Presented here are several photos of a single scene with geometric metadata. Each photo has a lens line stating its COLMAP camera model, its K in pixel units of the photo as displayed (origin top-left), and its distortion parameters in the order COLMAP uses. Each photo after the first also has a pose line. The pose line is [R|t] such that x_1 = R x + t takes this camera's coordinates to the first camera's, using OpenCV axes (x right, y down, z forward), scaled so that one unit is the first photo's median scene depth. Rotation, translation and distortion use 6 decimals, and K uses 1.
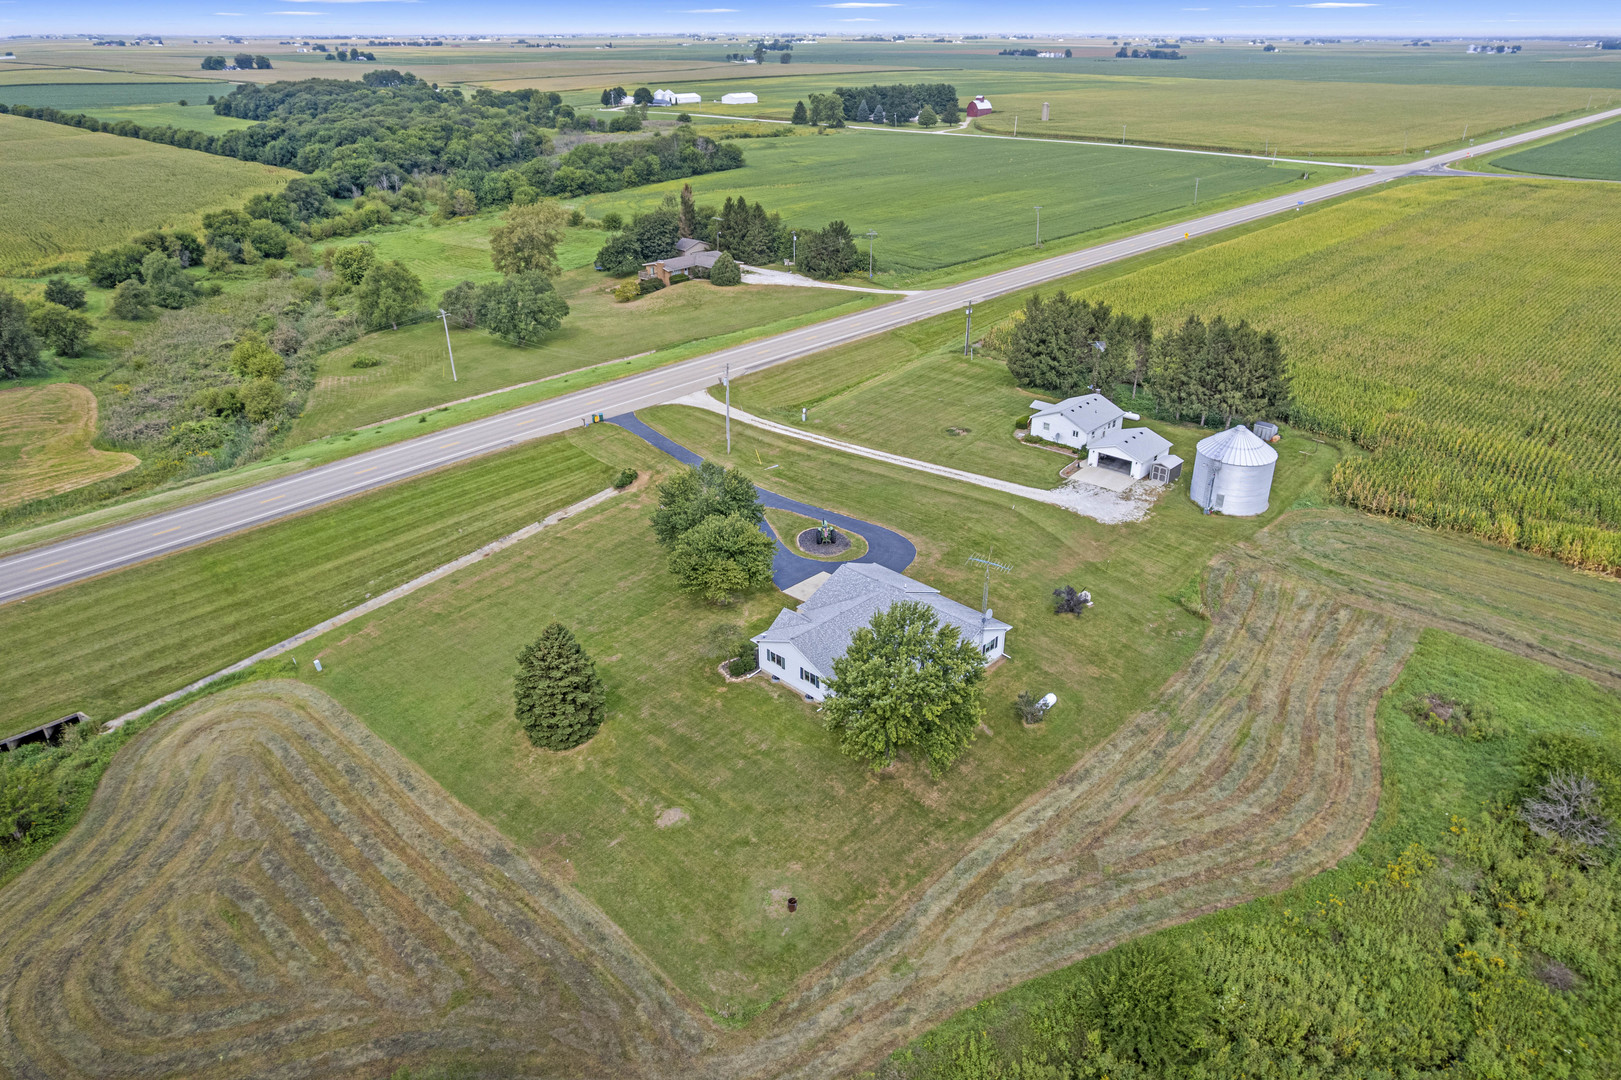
lens RADIAL K [[1039.1, 0, 829.9], [0, 1039.1, 527.7], [0, 0, 1]] dist [-0.078247, 0.069434]
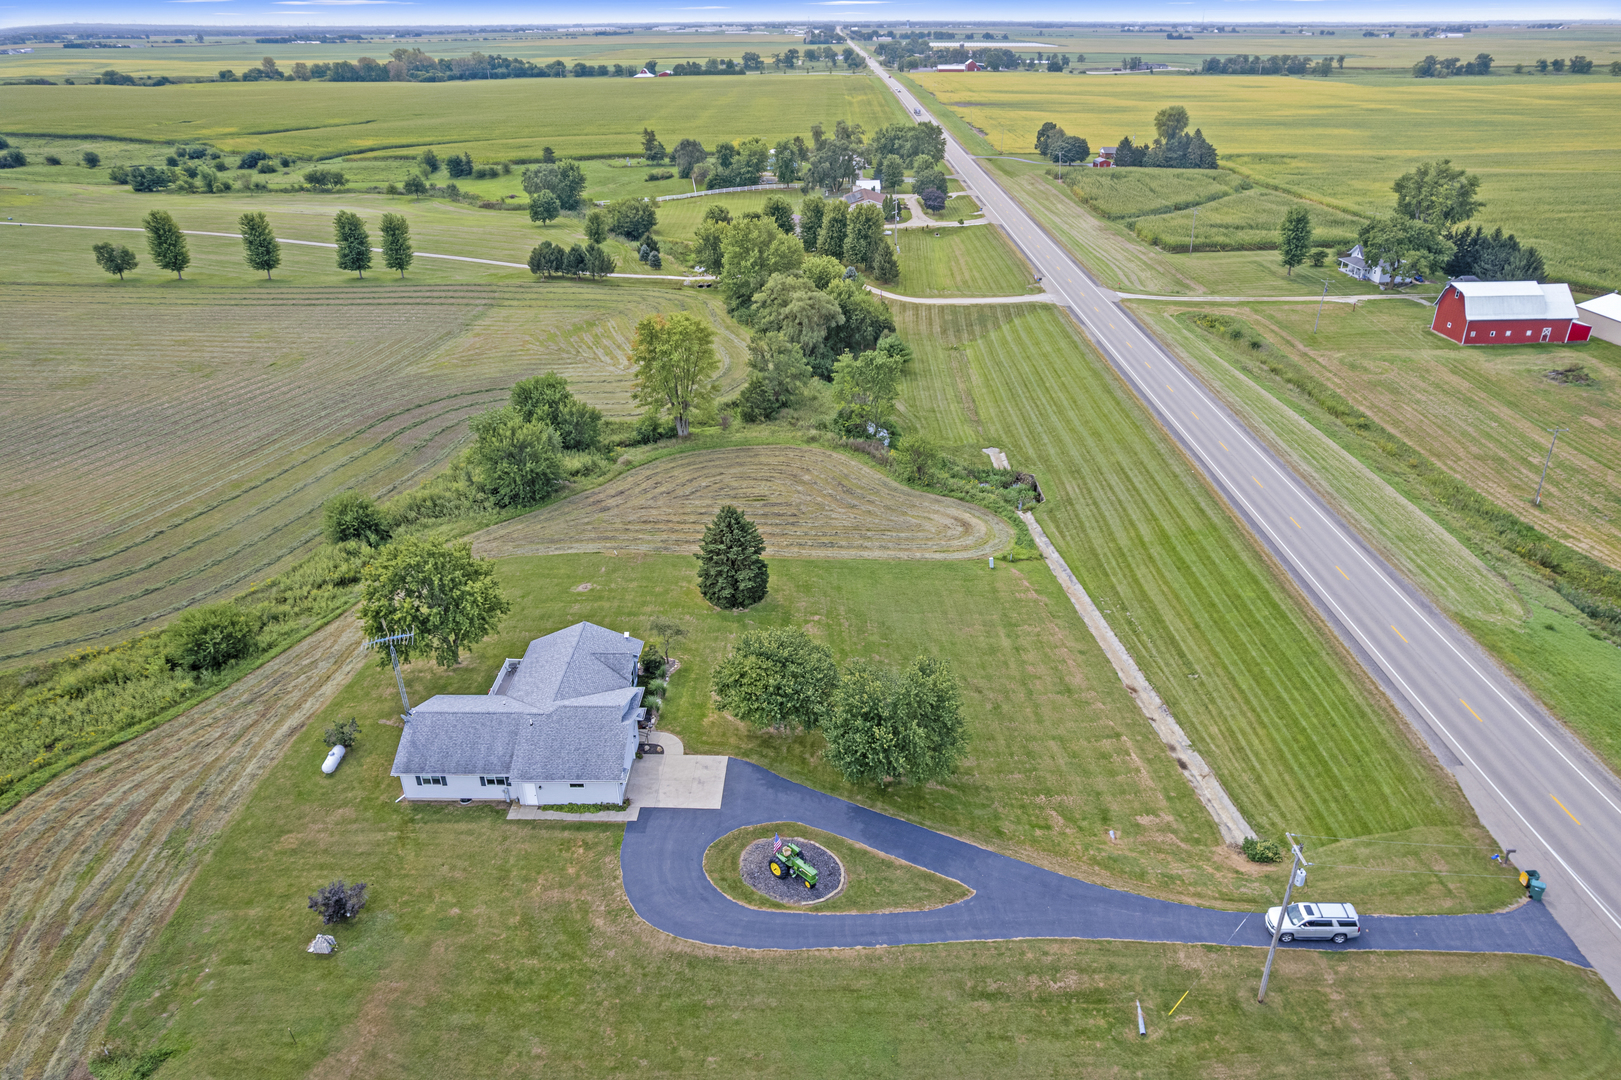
lens RADIAL K [[1039.1, 0, 833.8], [0, 1039.1, 540.4], [0, 0, 1]] dist [-0.078247, 0.069434]
pose [[-0.722433, 0.316489, -0.614756, 0.216113], [-0.298716, 0.658984, 0.690296, -0.405789], [0.623586, 0.682330, -0.381531, 0.842129]]
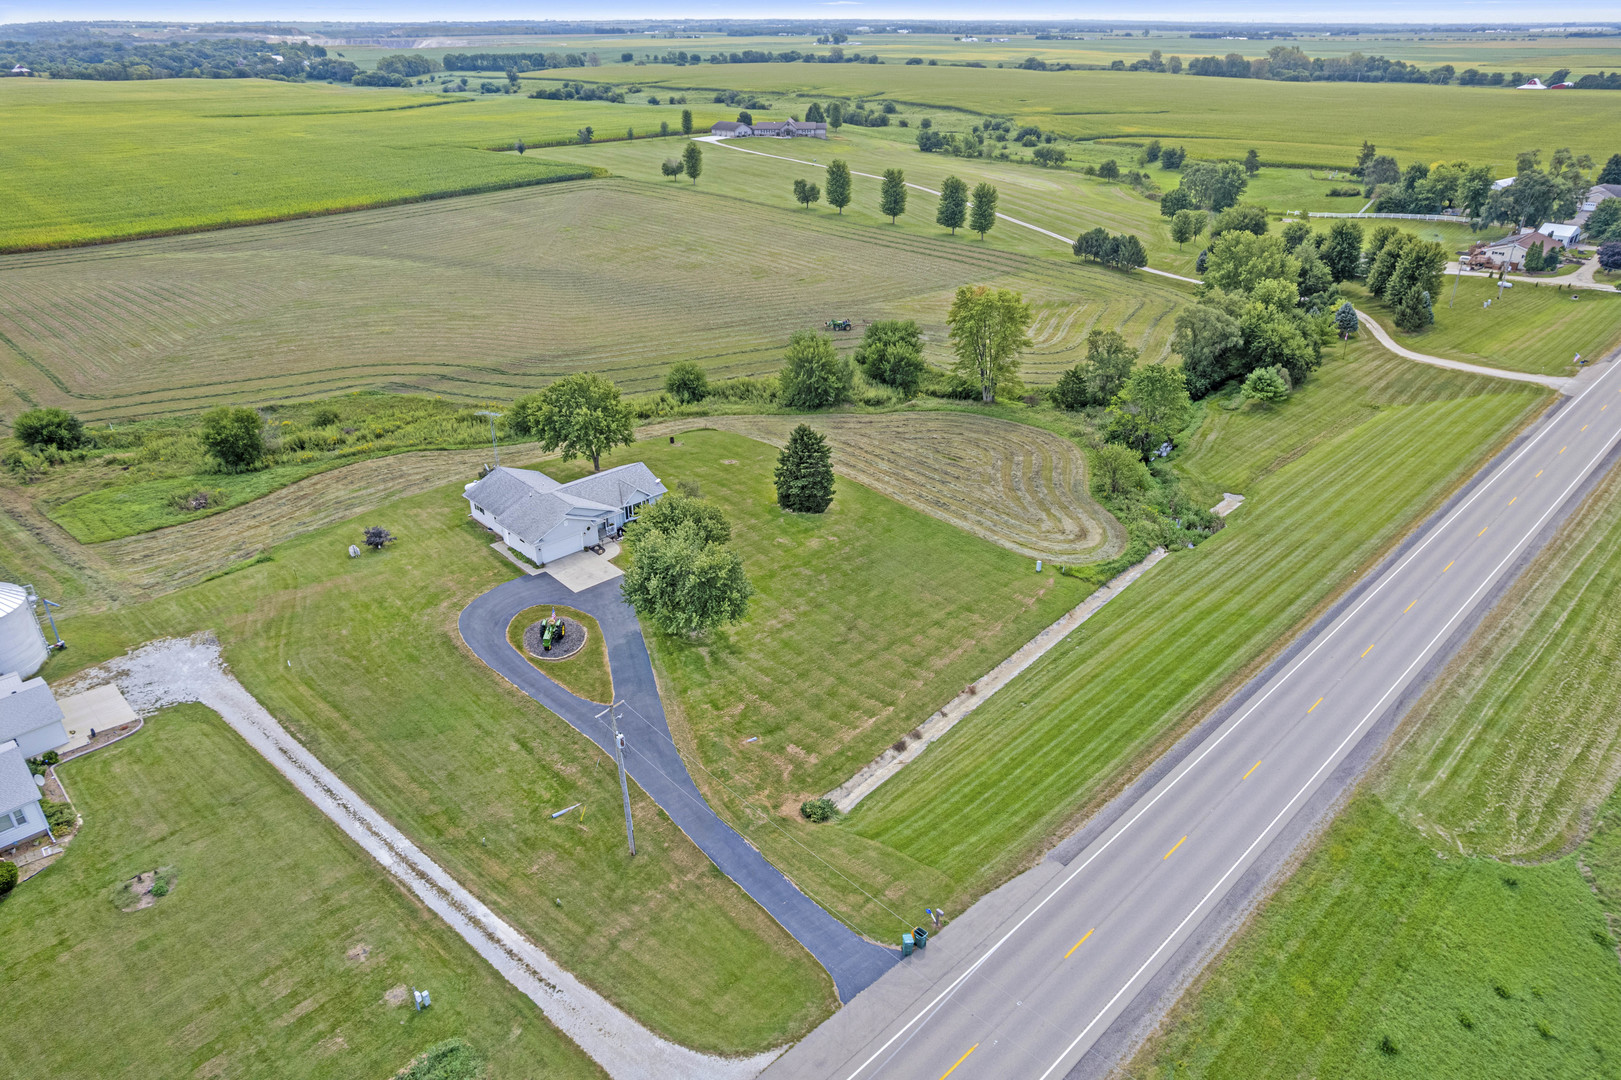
lens RADIAL K [[1039.1, 0, 822.8], [0, 1039.1, 537.6], [0, 0, 1]] dist [-0.078247, 0.069434]
pose [[-0.999051, -0.019344, 0.039012, -0.192016], [0.019403, 0.604290, 0.796528, -0.527663], [-0.038983, 0.796529, -0.603342, 1.082378]]
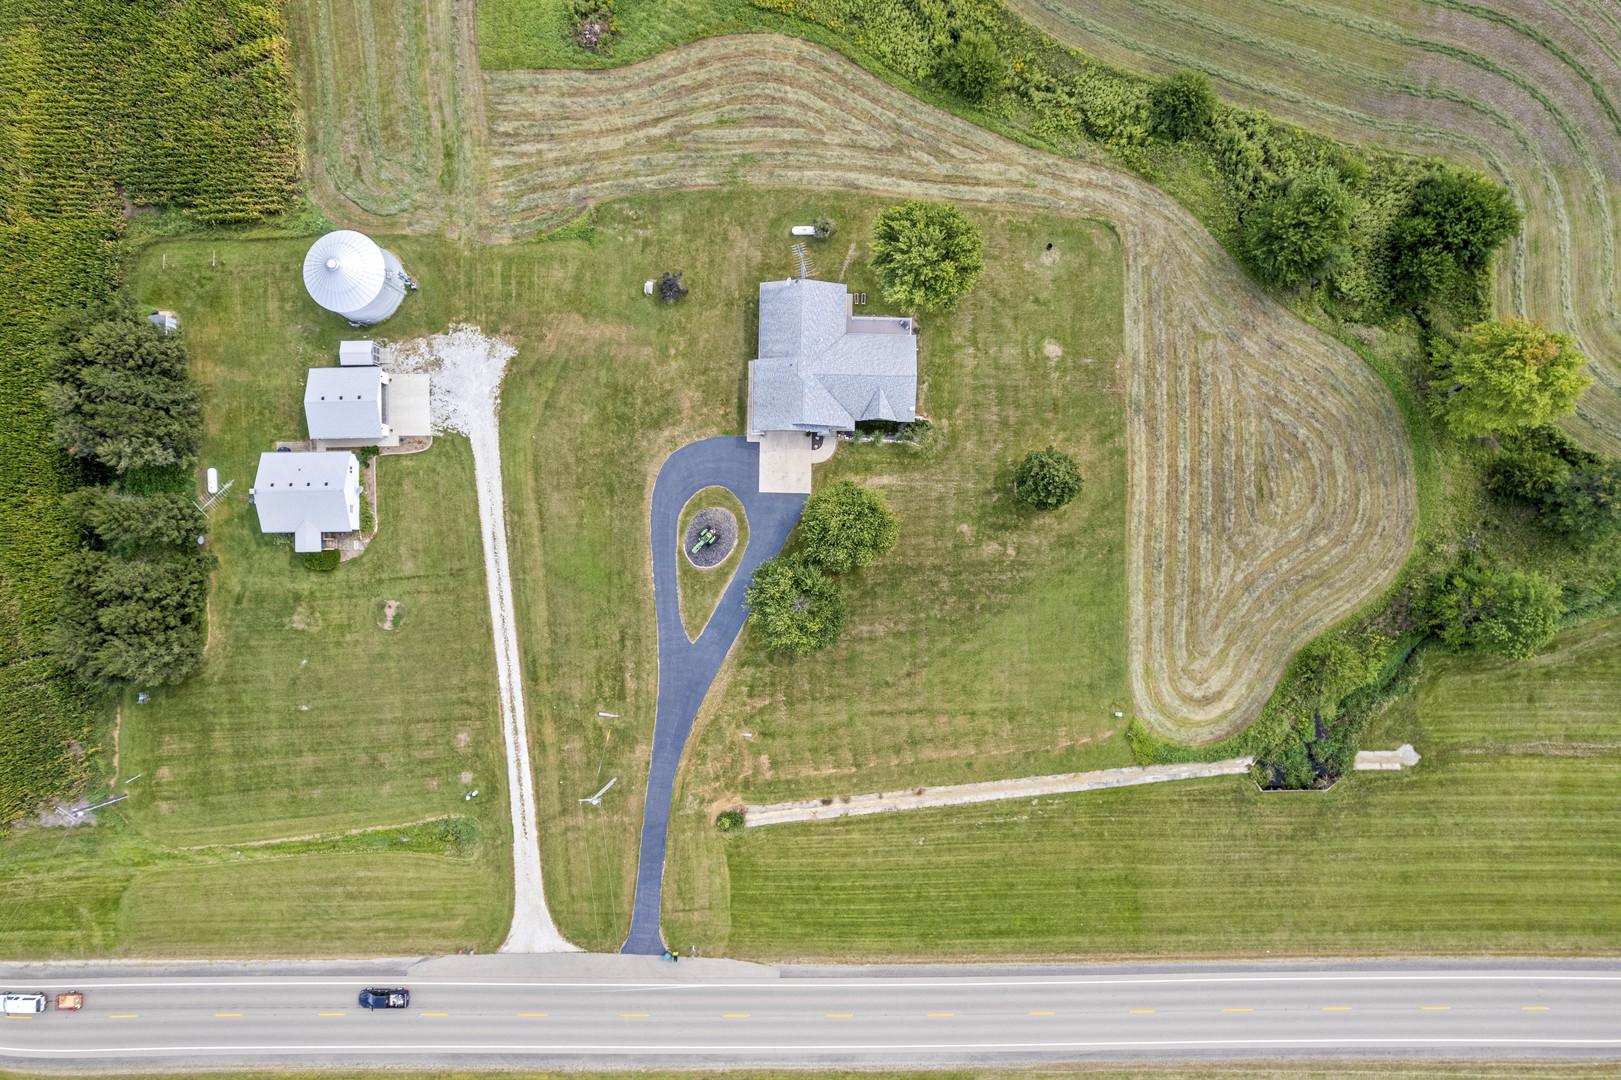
lens RADIAL K [[1039.1, 0, 826.6], [0, 1039.1, 527.8], [0, 0, 1]] dist [-0.078247, 0.069434]
pose [[-0.679402, -0.733758, -0.003565, -0.055903], [0.308163, -0.289738, 0.906139, -0.669765], [-0.665919, 0.614534, 0.422966, 0.361745]]
